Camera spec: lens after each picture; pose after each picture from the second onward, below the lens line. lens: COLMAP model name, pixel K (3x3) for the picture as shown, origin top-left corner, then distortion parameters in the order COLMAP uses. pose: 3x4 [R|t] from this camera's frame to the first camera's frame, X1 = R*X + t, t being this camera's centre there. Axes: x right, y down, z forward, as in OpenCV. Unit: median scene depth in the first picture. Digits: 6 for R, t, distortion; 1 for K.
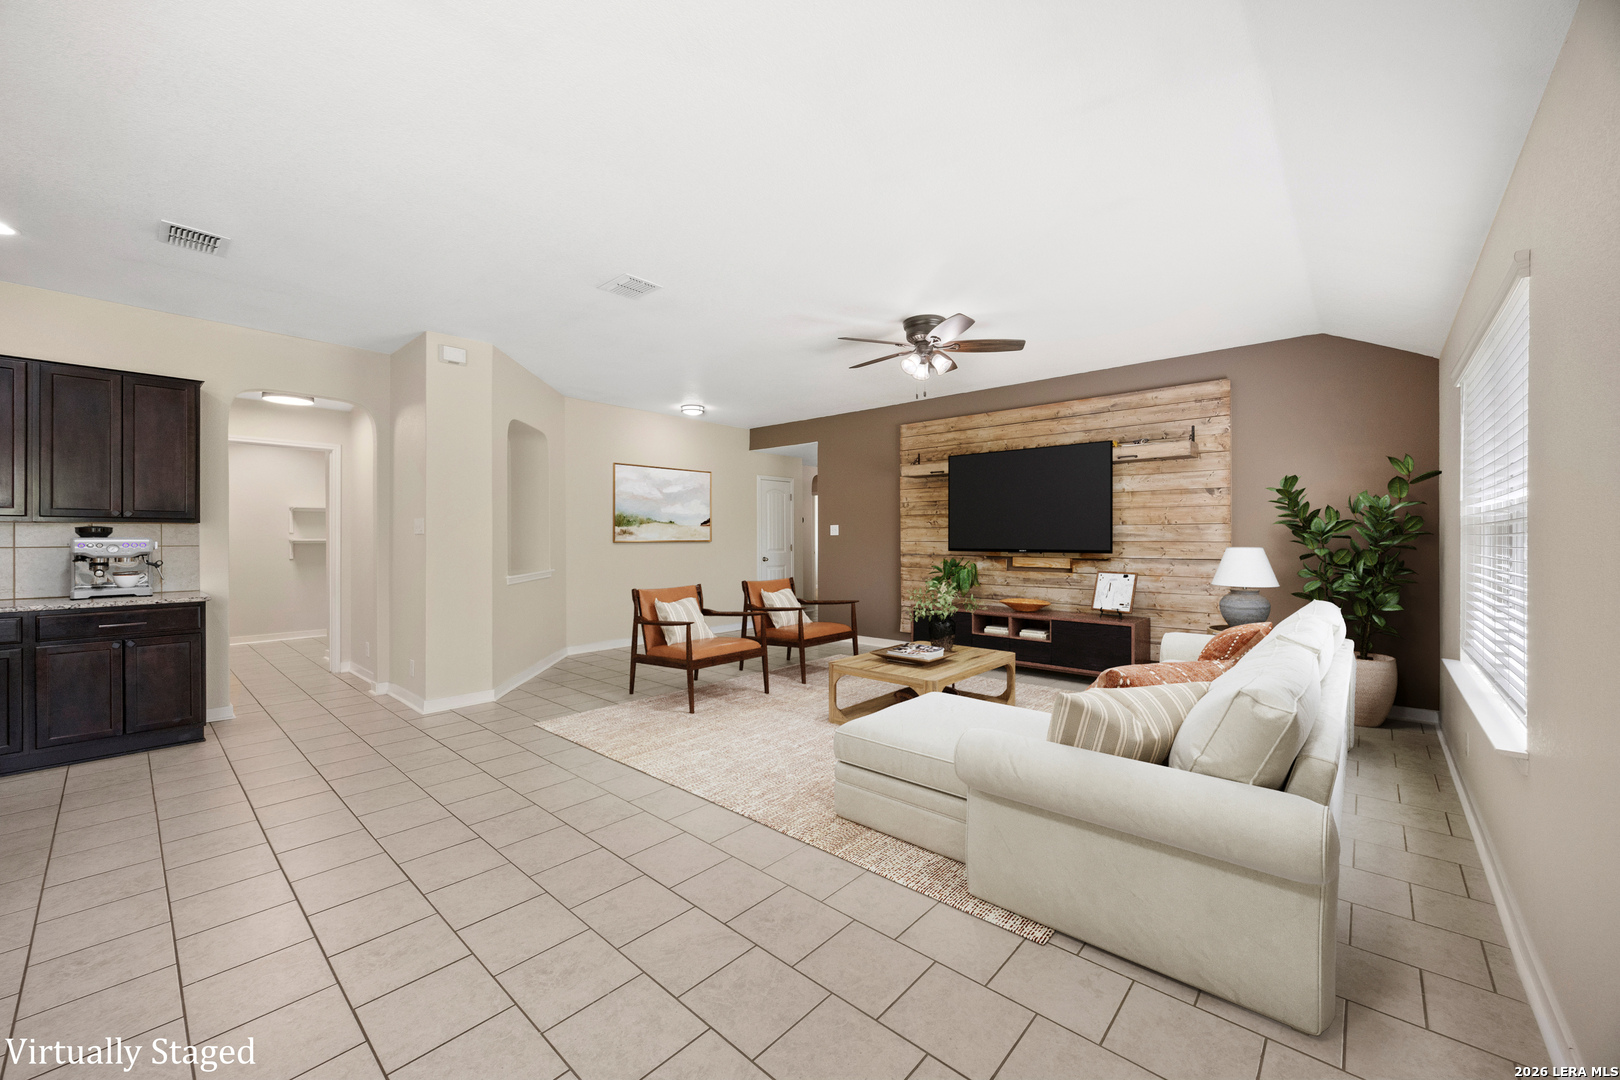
lens RADIAL K [[627.3, 0, 804.2], [0, 627.3, 537.5], [0, 0, 1]] dist [-0.001914, -0.000013]
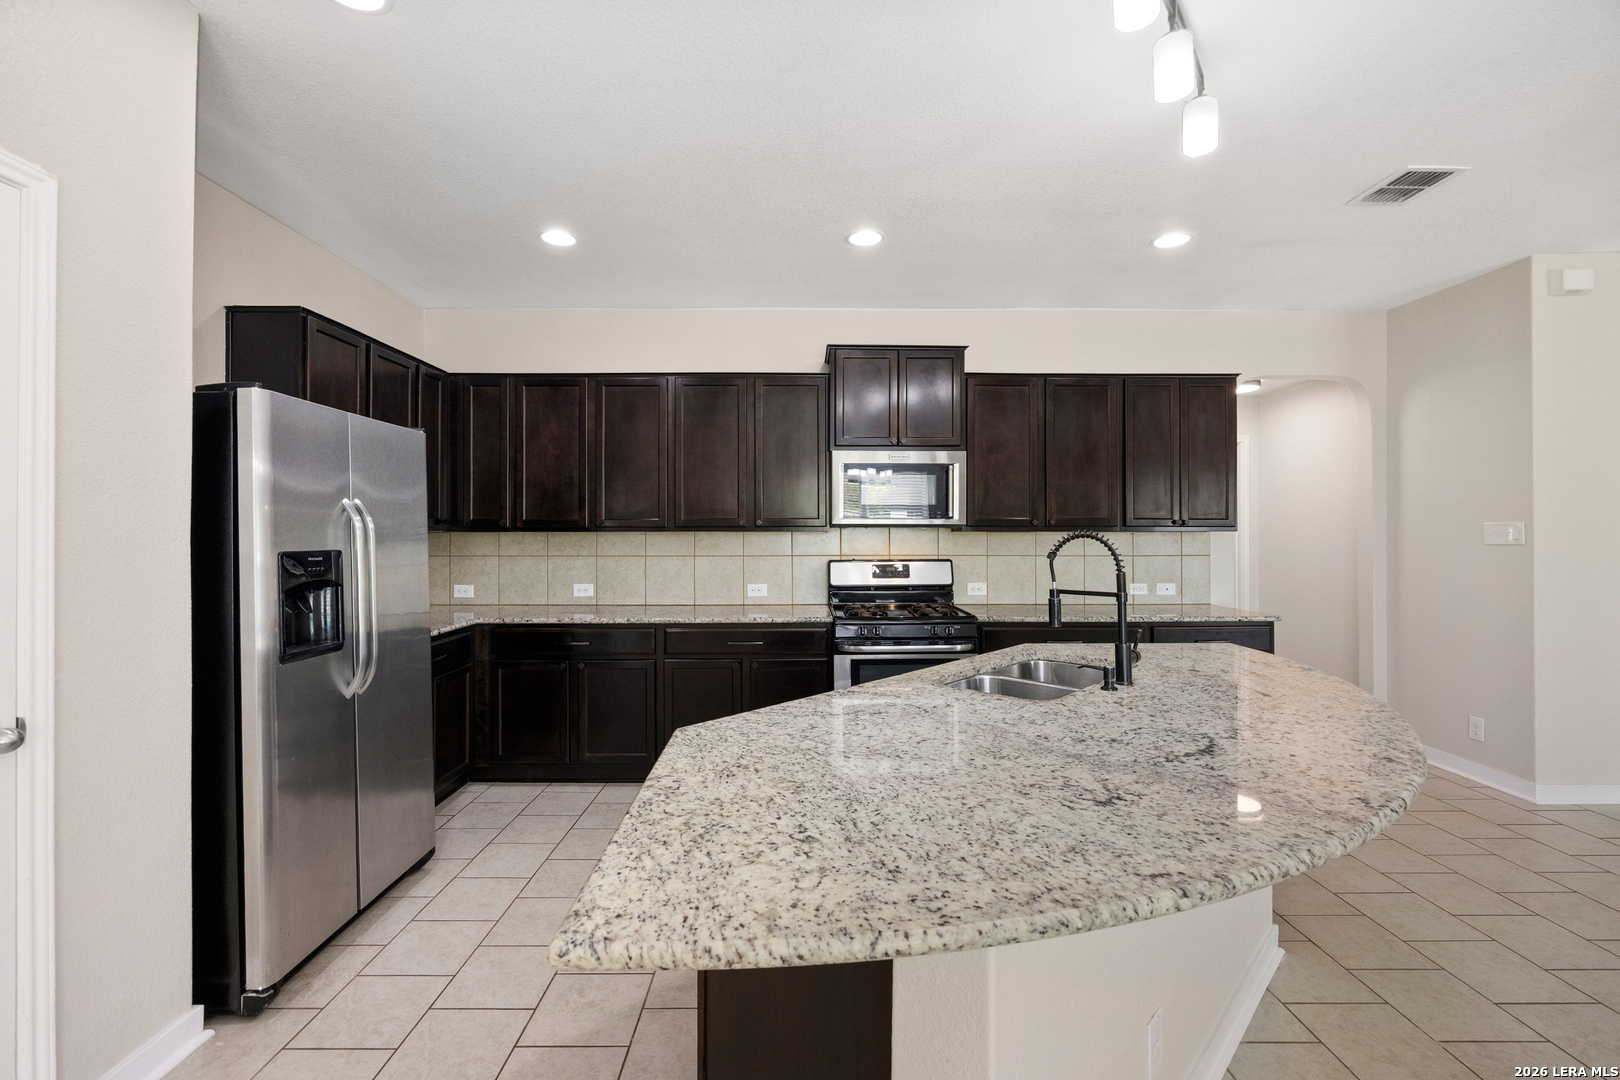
lens RADIAL K [[700.1, 0, 808.3], [0, 700.1, 529.7], [0, 0, 1]] dist [-0.001223, 0.000121]
pose [[0.674640, -0.004443, -0.738134, -0.476134], [0.000326, 0.999984, -0.005722, -0.015651], [0.738147, 0.003620, 0.674630, -0.099359]]
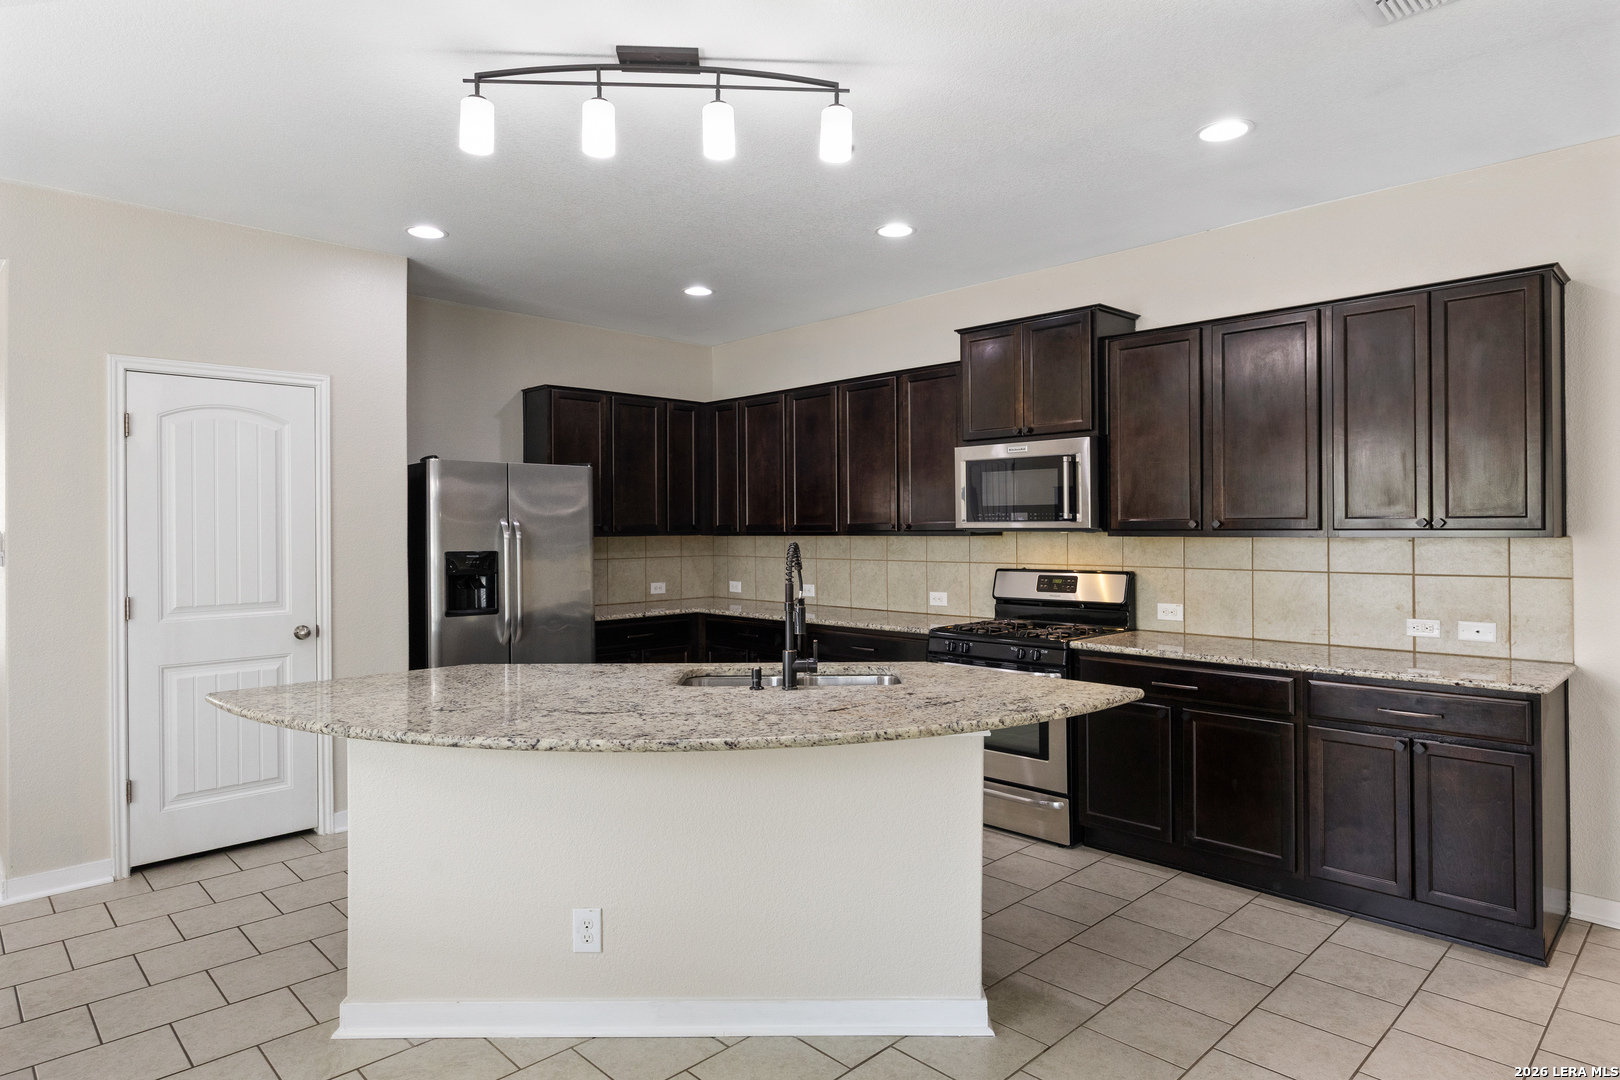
lens RADIAL K [[922.1, 0, 809.0], [0, 922.1, 533.2], [0, 0, 1]] dist [0.000390, -0.002523]
pose [[-0.065234, 0.002211, -0.997868, -0.122339], [0.003026, 0.999993, 0.002017, -0.022955], [0.997865, -0.002888, -0.065240, 0.326119]]
